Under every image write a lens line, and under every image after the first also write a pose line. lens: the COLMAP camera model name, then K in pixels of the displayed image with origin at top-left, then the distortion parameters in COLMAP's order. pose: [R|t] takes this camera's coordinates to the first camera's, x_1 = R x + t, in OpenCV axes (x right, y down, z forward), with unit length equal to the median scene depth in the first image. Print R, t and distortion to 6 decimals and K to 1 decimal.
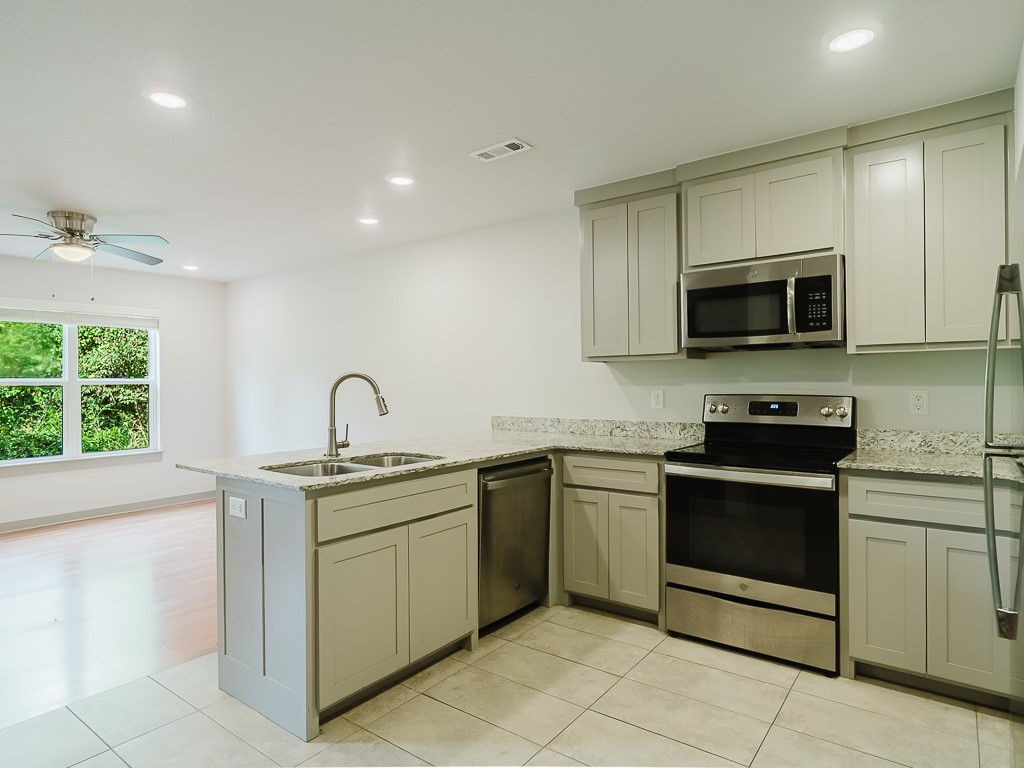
lens RADIAL K [[593.2, 0, 515.1], [0, 593.2, 381.9], [0, 0, 1]] dist [-0.007598, -0.001265]
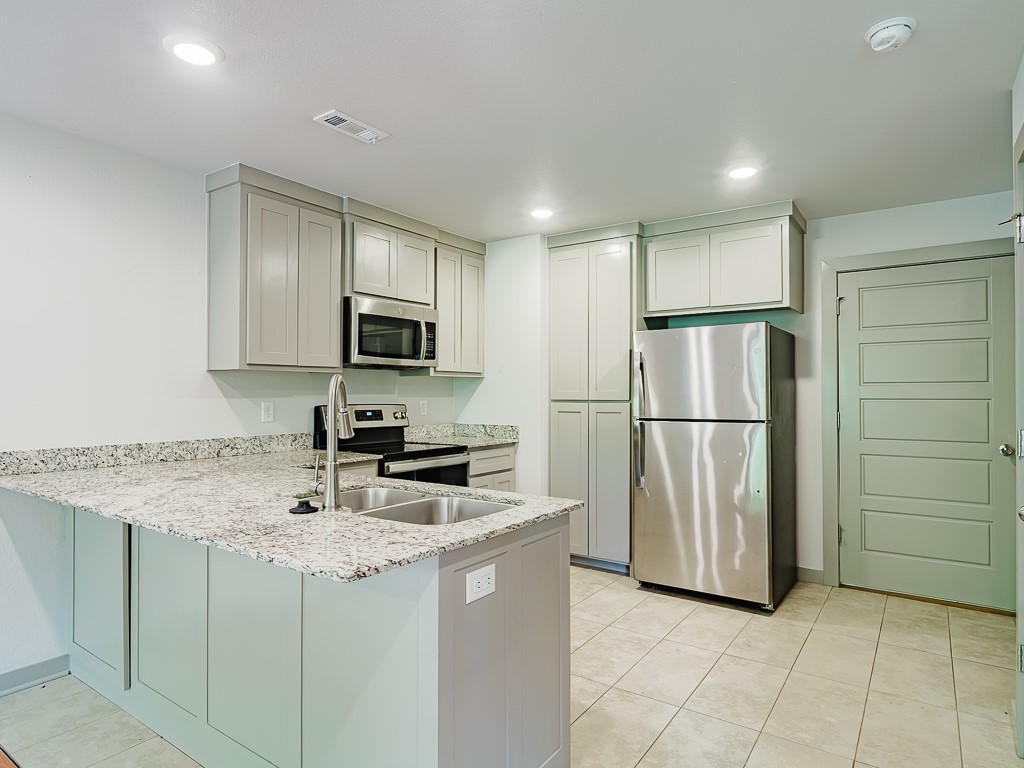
lens RADIAL K [[593.2, 0, 513.3], [0, 593.2, 387.0], [0, 0, 1]] dist [-0.007598, -0.001265]
pose [[-0.033630, 0.017344, 0.999284, -0.728817], [-0.002566, 0.999845, -0.017440, 0.005069], [-0.999431, -0.003151, -0.033580, 0.640122]]
